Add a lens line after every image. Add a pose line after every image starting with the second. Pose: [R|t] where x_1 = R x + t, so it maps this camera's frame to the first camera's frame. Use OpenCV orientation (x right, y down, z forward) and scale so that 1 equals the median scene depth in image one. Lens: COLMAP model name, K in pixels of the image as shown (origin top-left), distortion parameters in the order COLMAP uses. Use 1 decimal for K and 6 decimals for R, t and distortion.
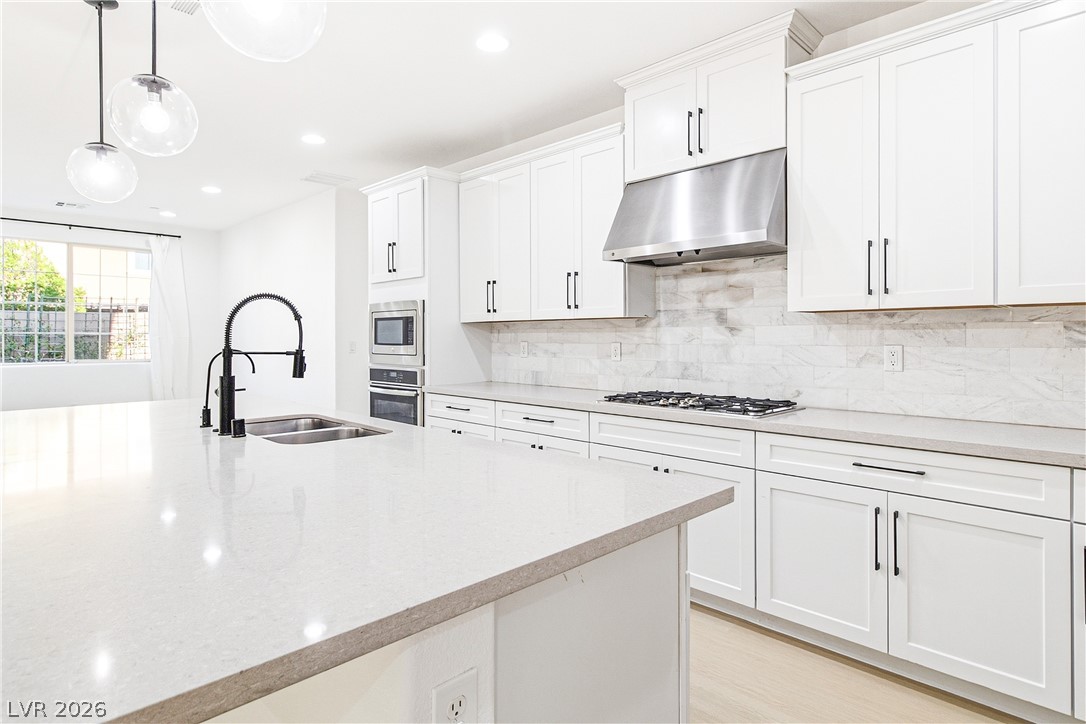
lens RADIAL K [[560.2, 0, 546.8], [0, 560.2, 354.8], [0, 0, 1]] dist [-0.002672, -0.000106]
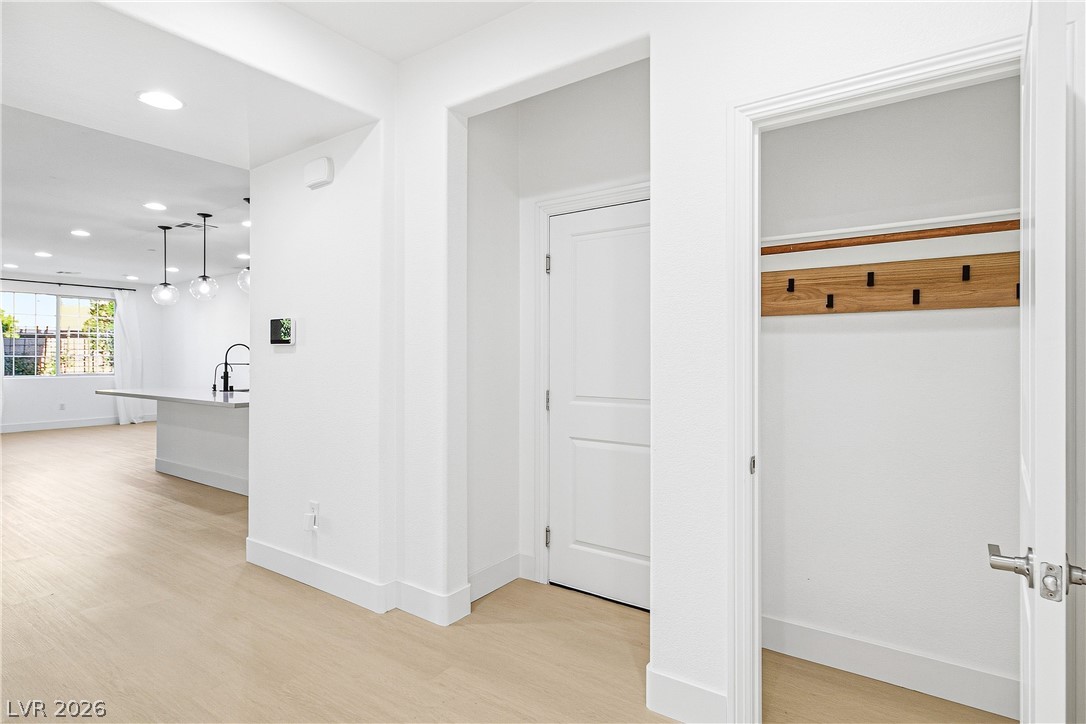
lens RADIAL K [[560.2, 0, 546.8], [0, 560.2, 354.8], [0, 0, 1]] dist [-0.002672, -0.000106]
pose [[0.987508, -0.007806, 0.157377, 0.485406], [0.012464, 0.999512, -0.028633, 0.040784], [-0.157077, 0.030237, 0.987123, -1.669655]]
